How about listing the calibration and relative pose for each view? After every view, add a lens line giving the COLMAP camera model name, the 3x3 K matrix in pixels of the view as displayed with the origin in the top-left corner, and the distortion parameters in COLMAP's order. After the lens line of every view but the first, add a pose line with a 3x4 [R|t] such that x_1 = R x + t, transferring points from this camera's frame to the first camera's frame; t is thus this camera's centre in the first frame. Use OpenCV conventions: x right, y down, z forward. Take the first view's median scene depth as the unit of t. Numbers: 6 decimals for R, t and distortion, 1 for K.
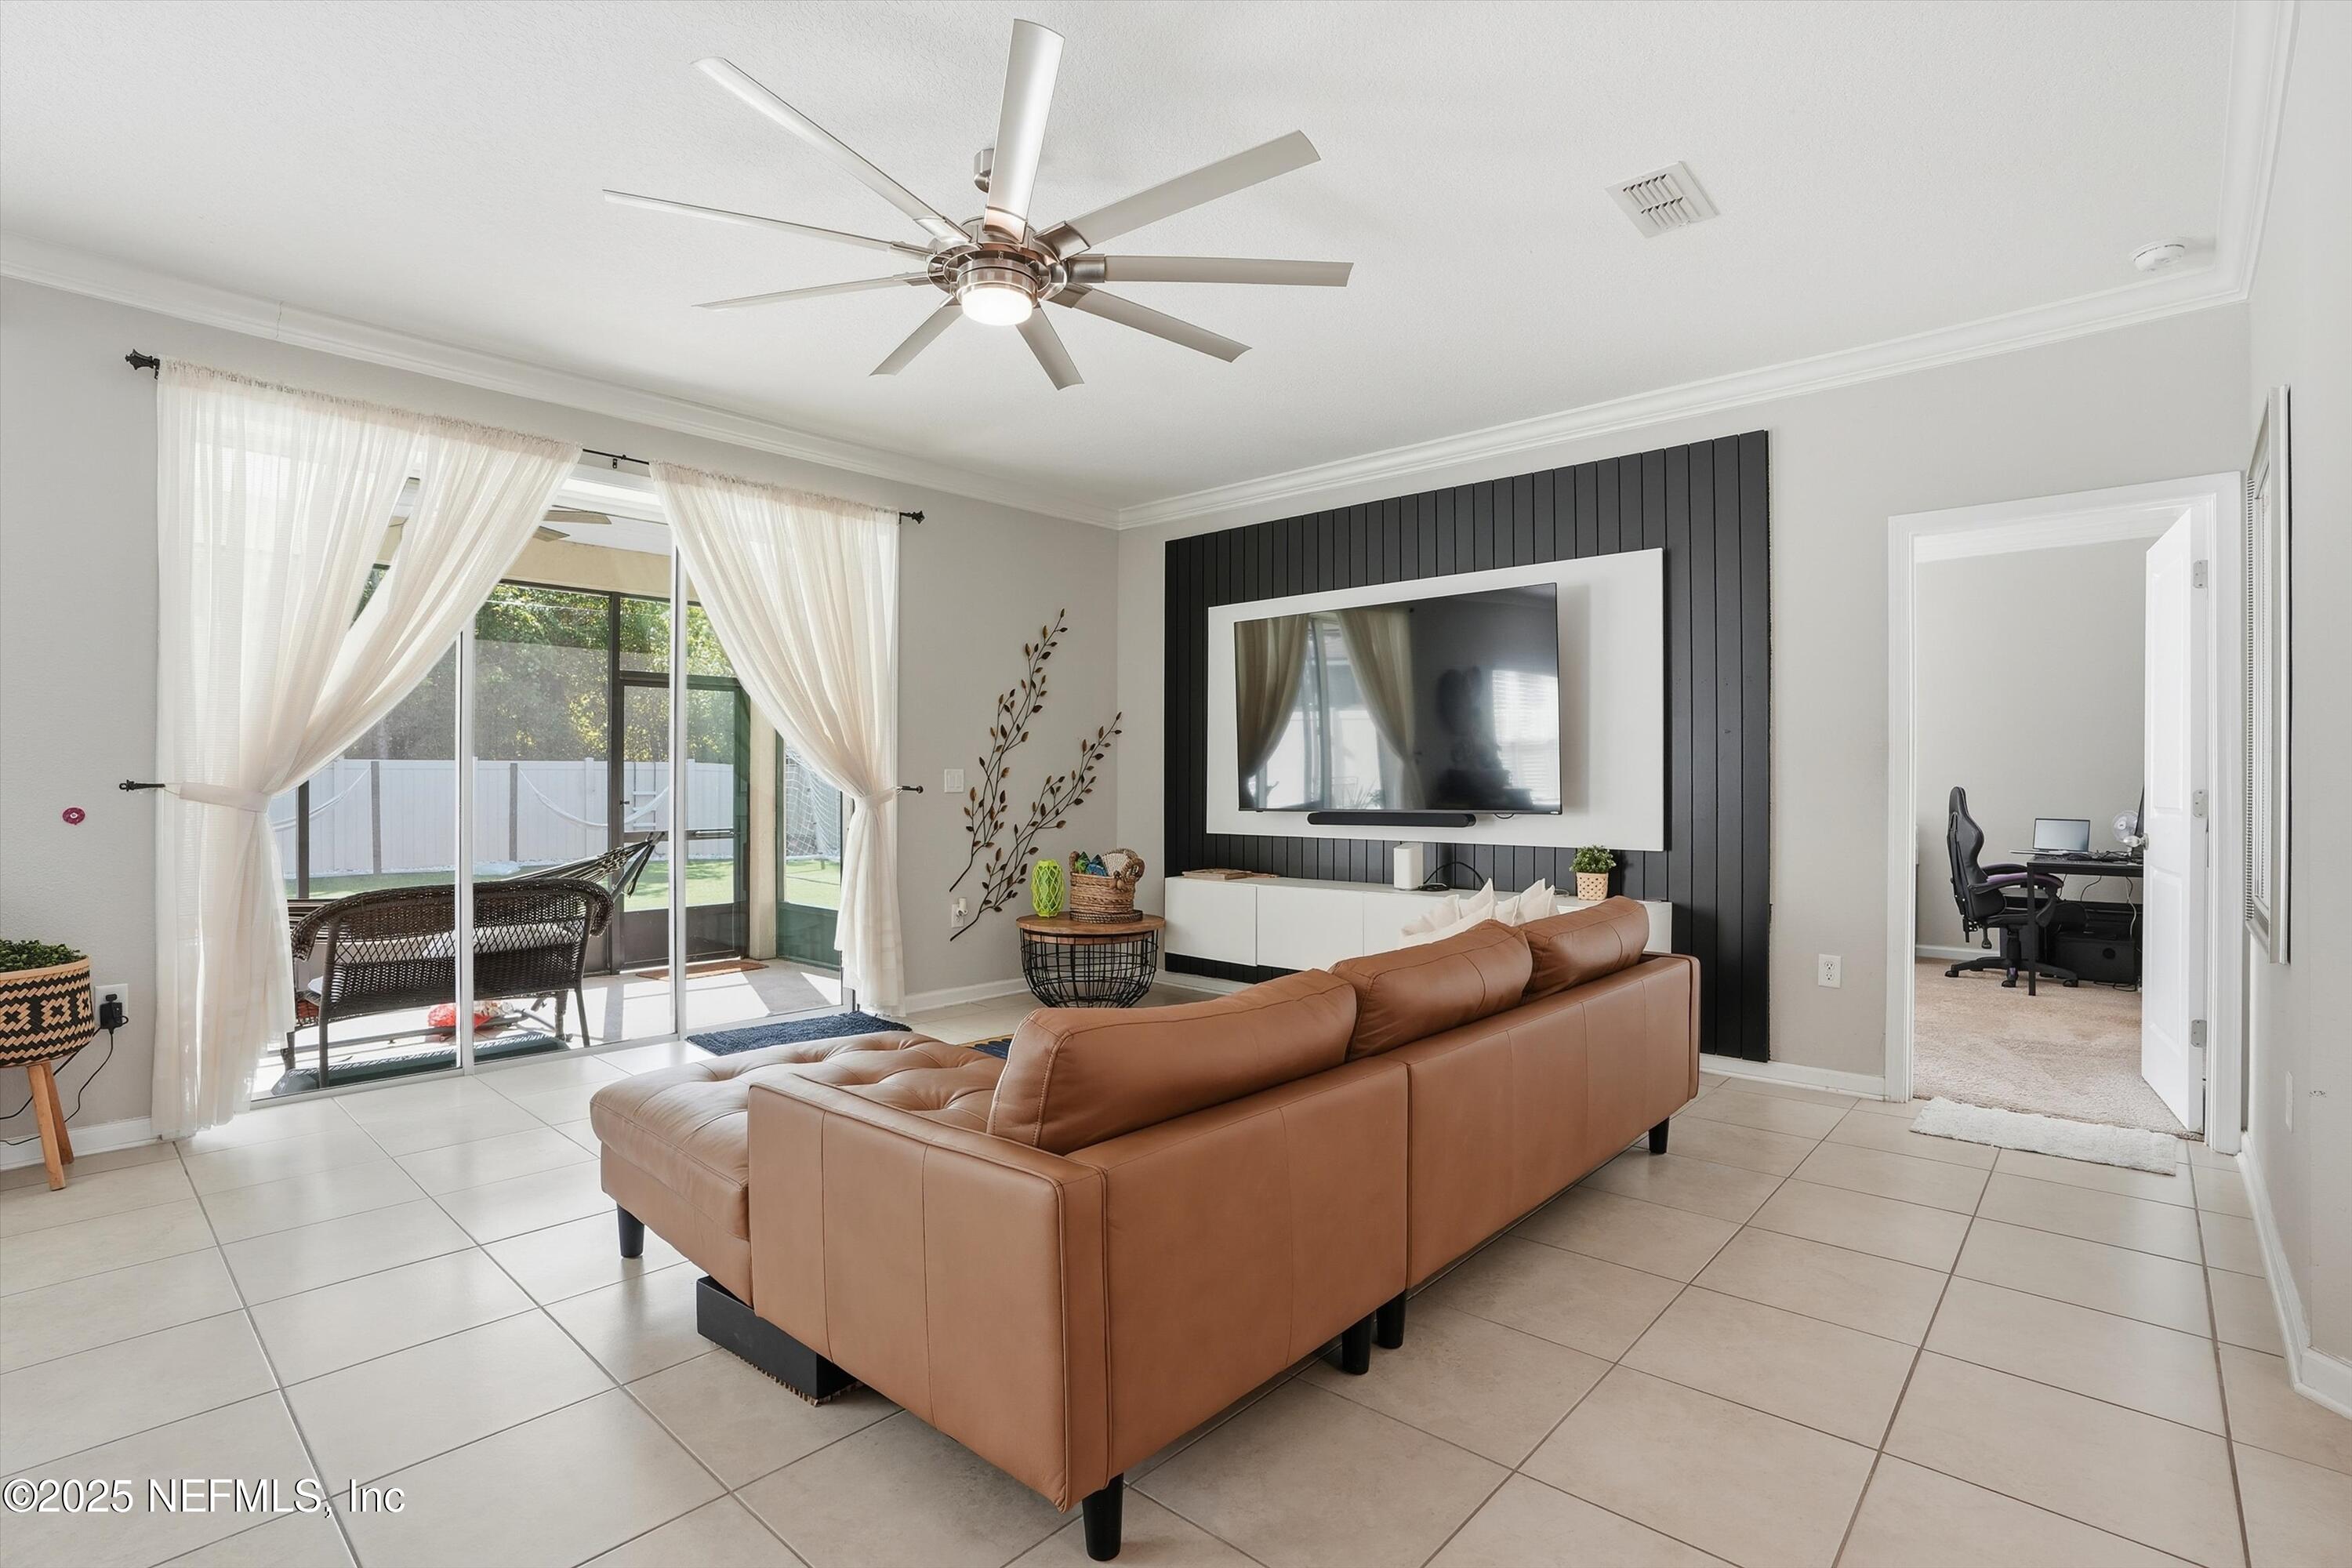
lens RADIAL K [[1096.4, 0, 1173.0], [0, 1096.4, 784.0], [0, 0, 1]] dist [-0.073742, 0.030681]
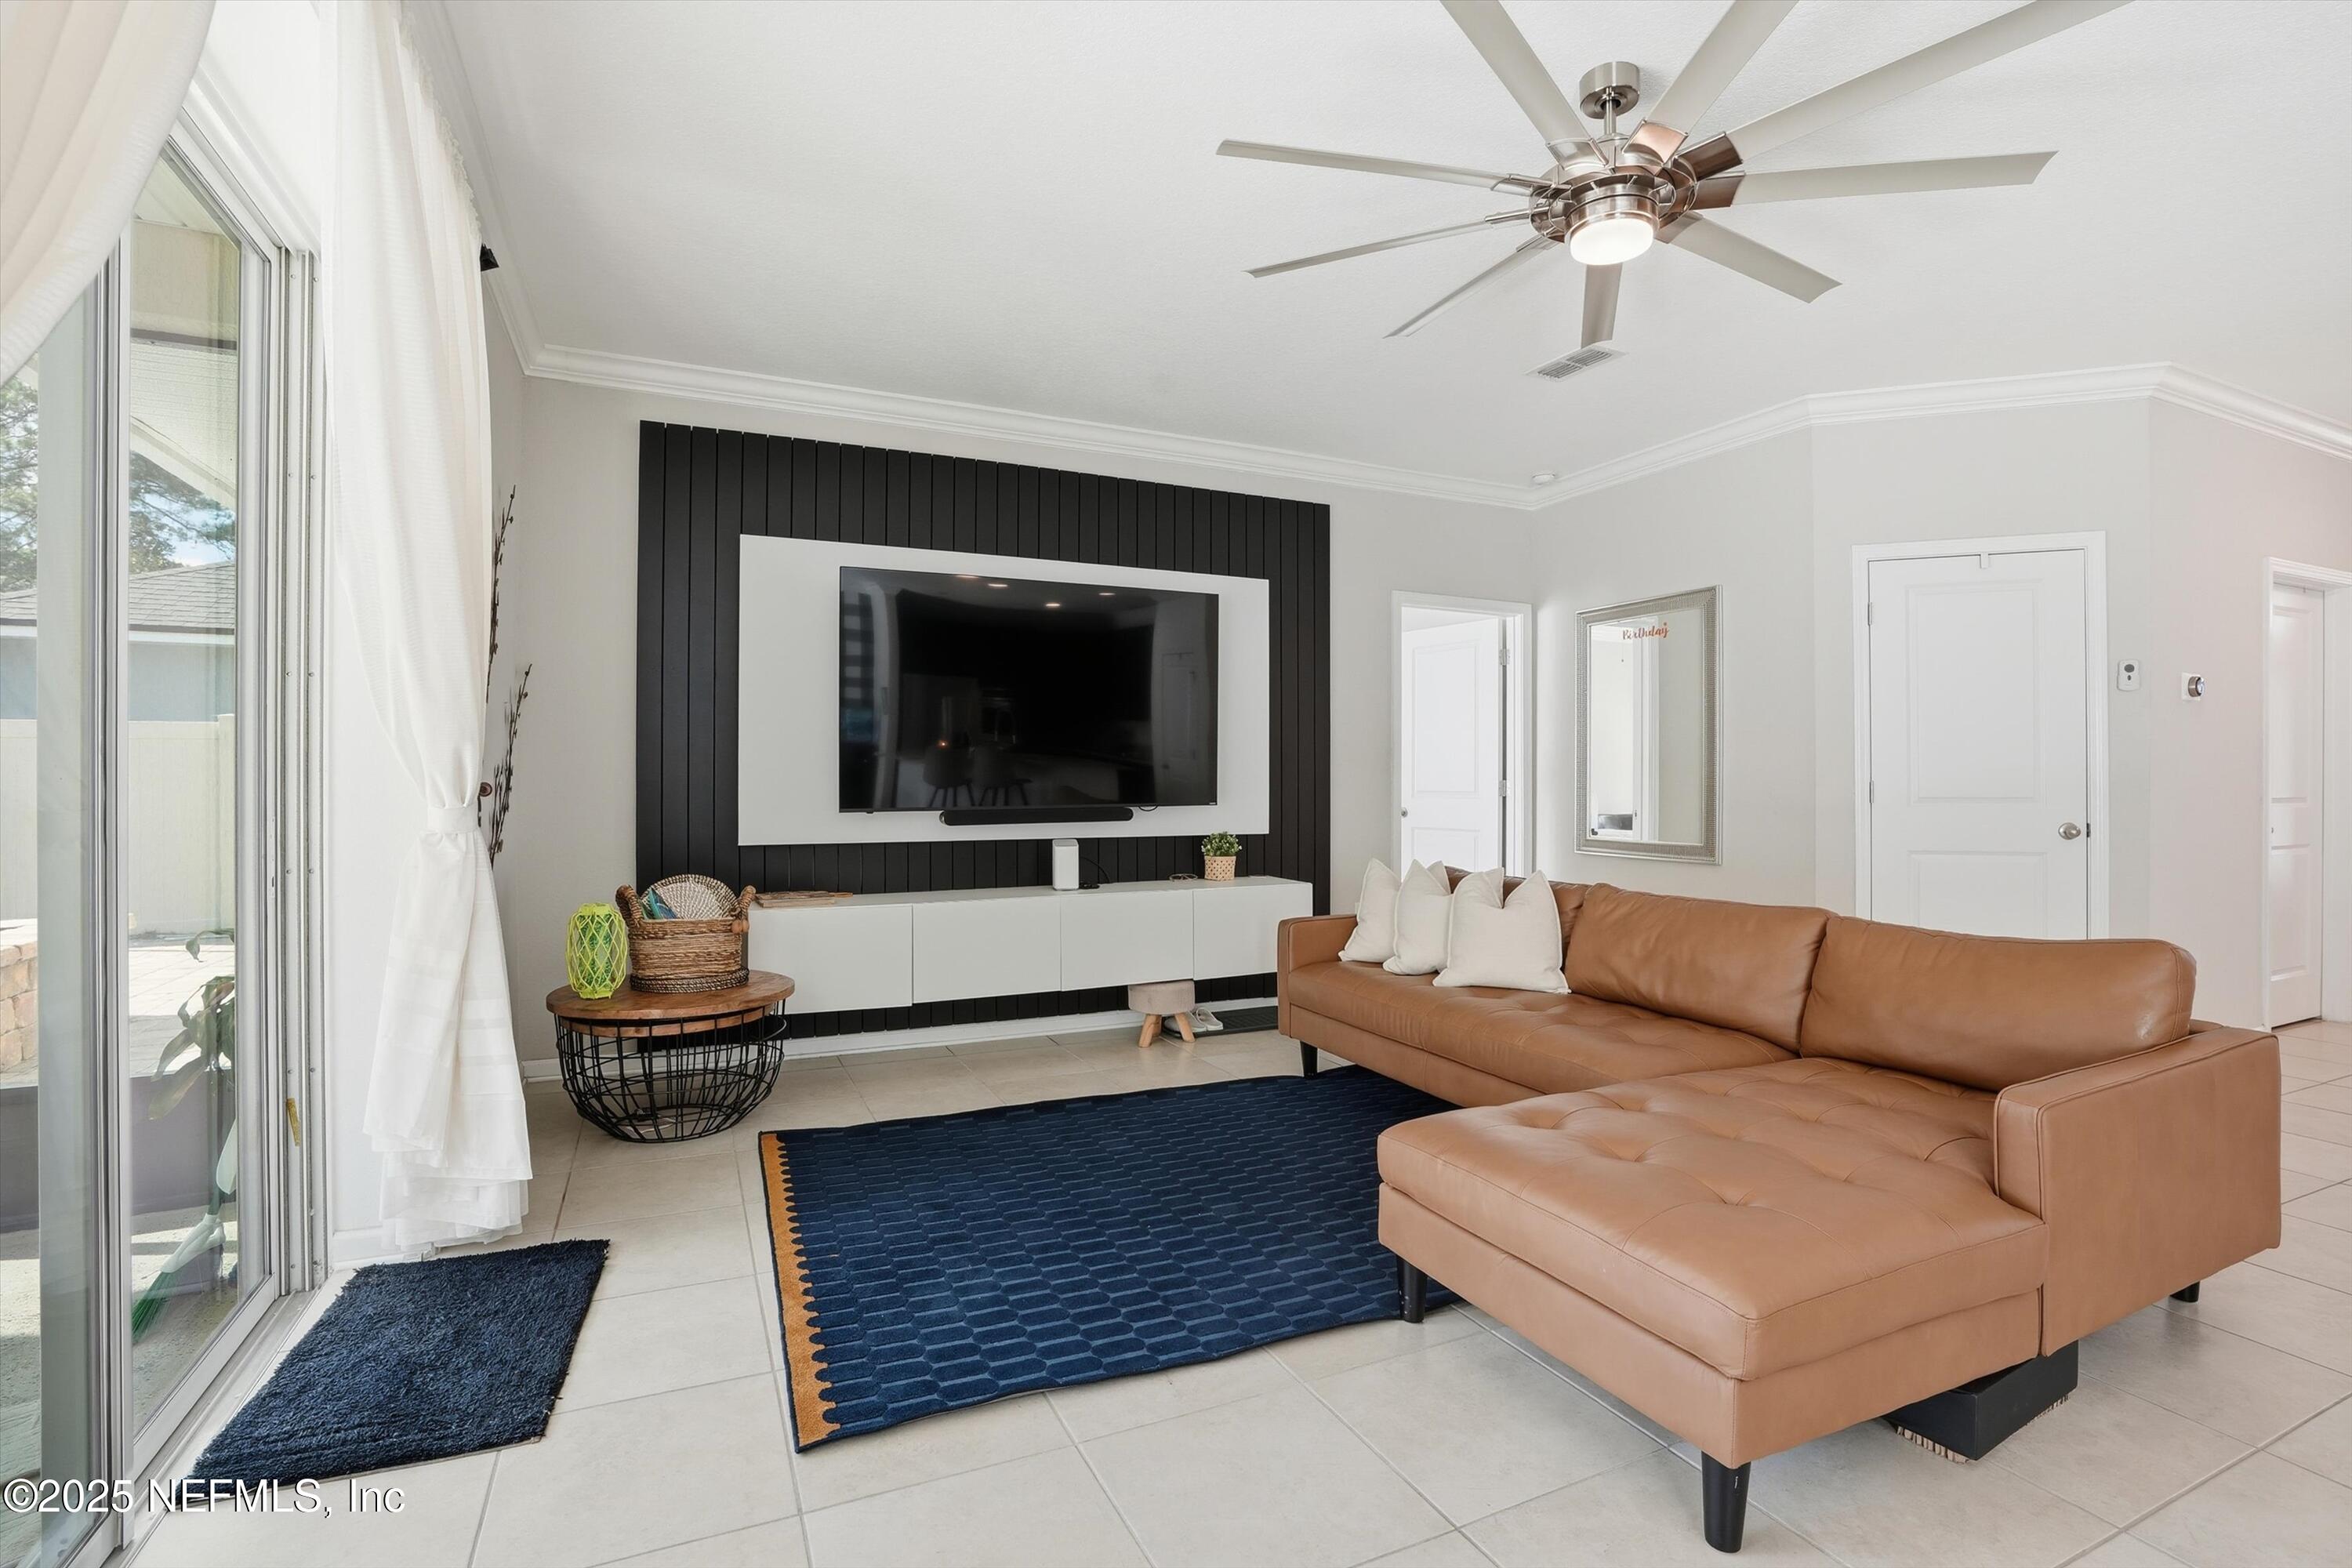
lens RADIAL K [[1096.4, 0, 1173.0], [0, 1096.4, 784.0], [0, 0, 1]] dist [-0.073742, 0.030681]
pose [[0.388517, -0.004066, 0.921433, -0.608080], [0.003101, 0.999990, 0.003105, 0.003277], [-0.921436, 0.001651, 0.388526, 0.539567]]
